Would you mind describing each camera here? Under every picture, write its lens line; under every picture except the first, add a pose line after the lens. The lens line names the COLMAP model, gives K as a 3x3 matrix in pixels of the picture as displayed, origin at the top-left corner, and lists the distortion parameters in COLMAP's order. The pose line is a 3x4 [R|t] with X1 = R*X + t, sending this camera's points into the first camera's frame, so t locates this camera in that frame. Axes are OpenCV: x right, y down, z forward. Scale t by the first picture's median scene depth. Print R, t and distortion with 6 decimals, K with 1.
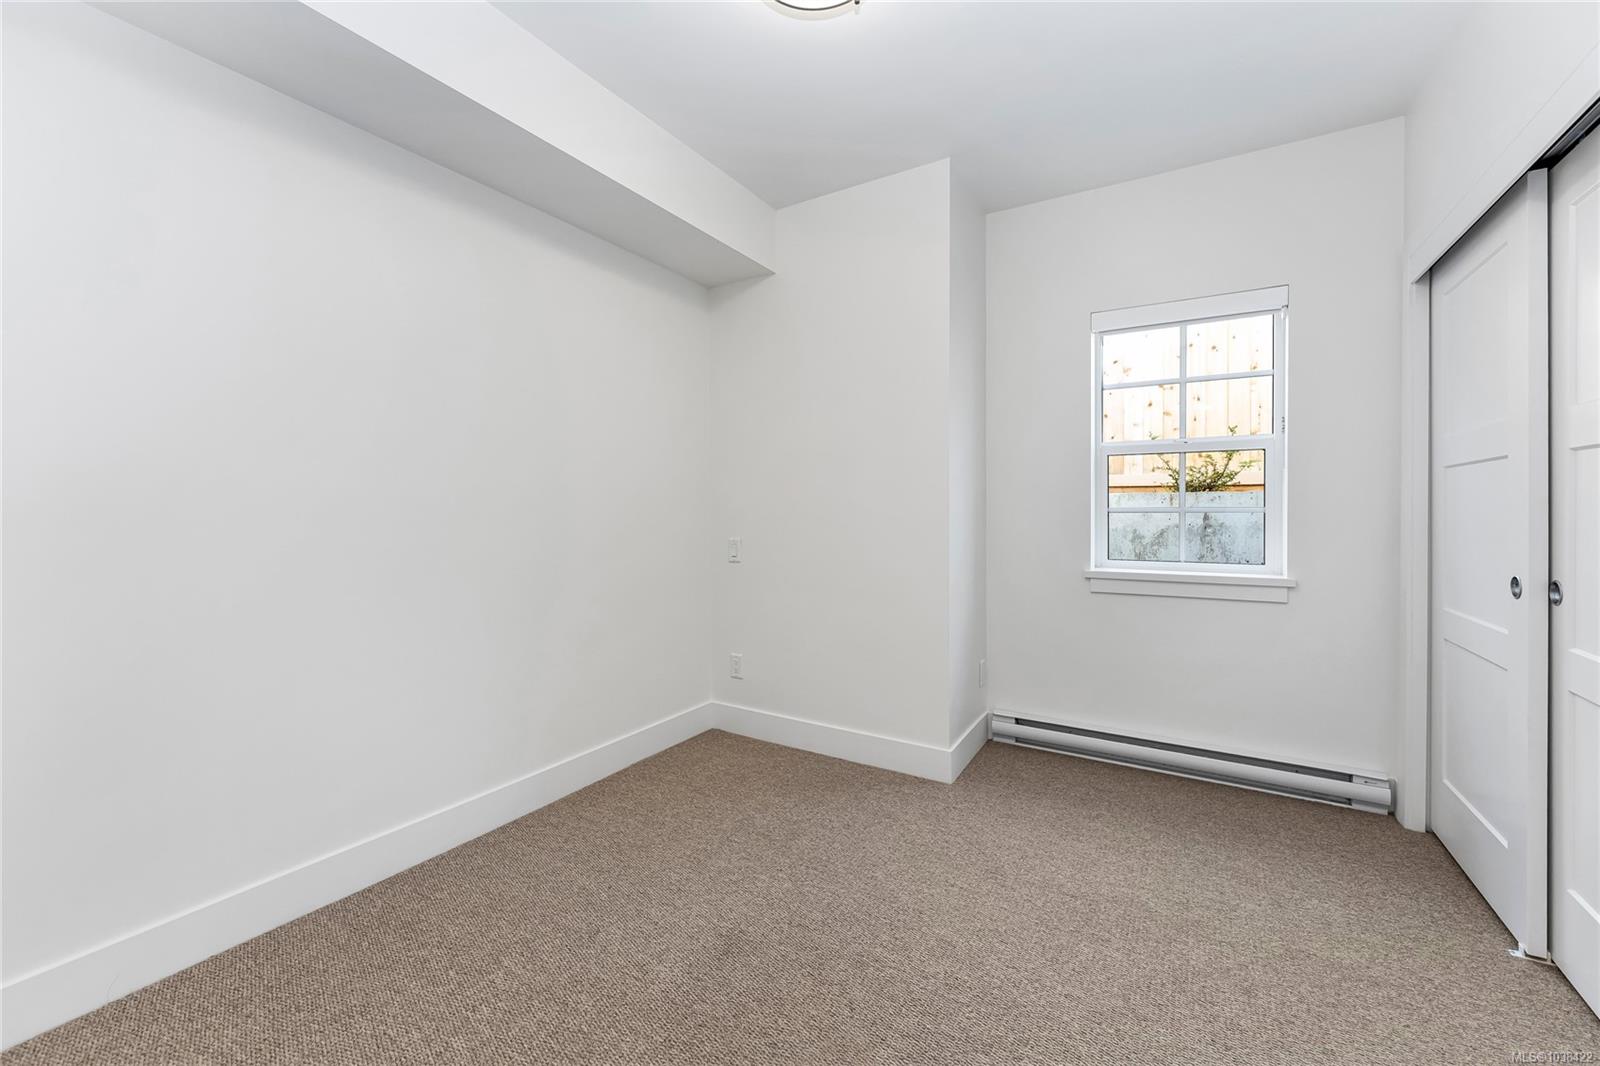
lens RADIAL K [[630.5, 0, 773.0], [0, 630.5, 513.6], [0, 0, 1]] dist [0.001270, 0.000323]
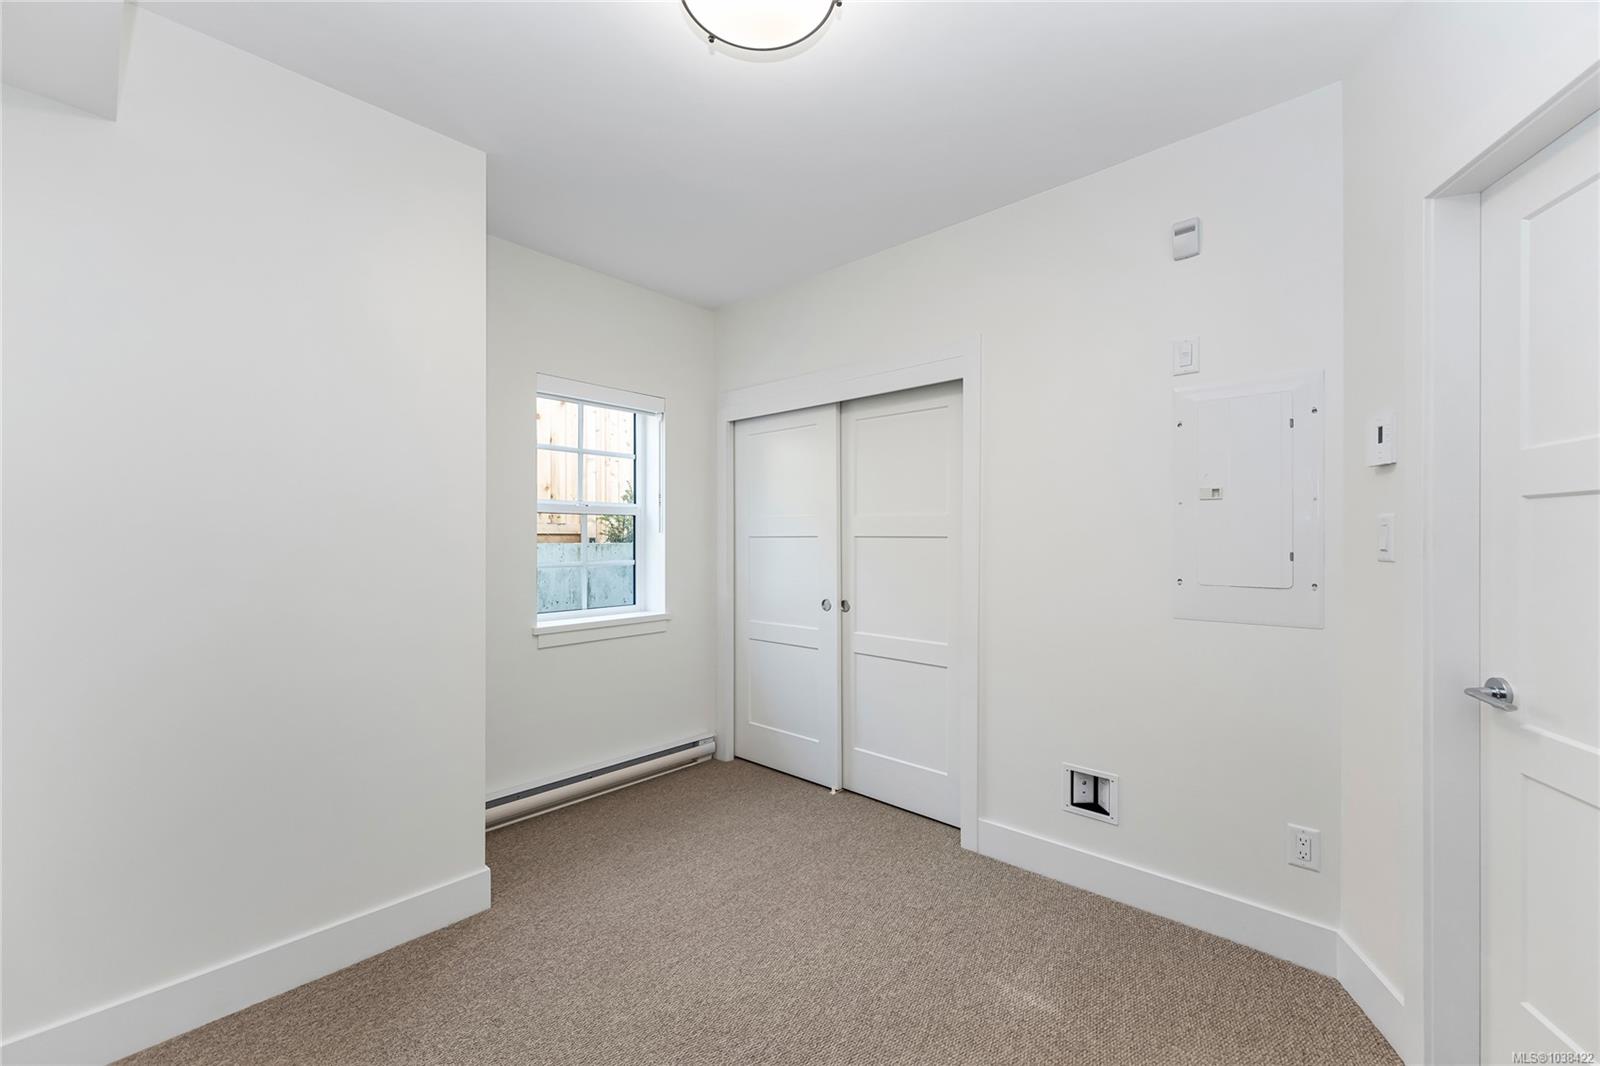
lens RADIAL K [[638.1, 0, 796.4], [0, 638.1, 534.2], [0, 0, 1]] dist [0.001016, 0.000215]
pose [[0.178683, 0.010087, 0.983855, -0.474993], [0.006573, 0.999913, -0.011446, -0.048581], [-0.983885, 0.008512, 0.178601, 0.451913]]
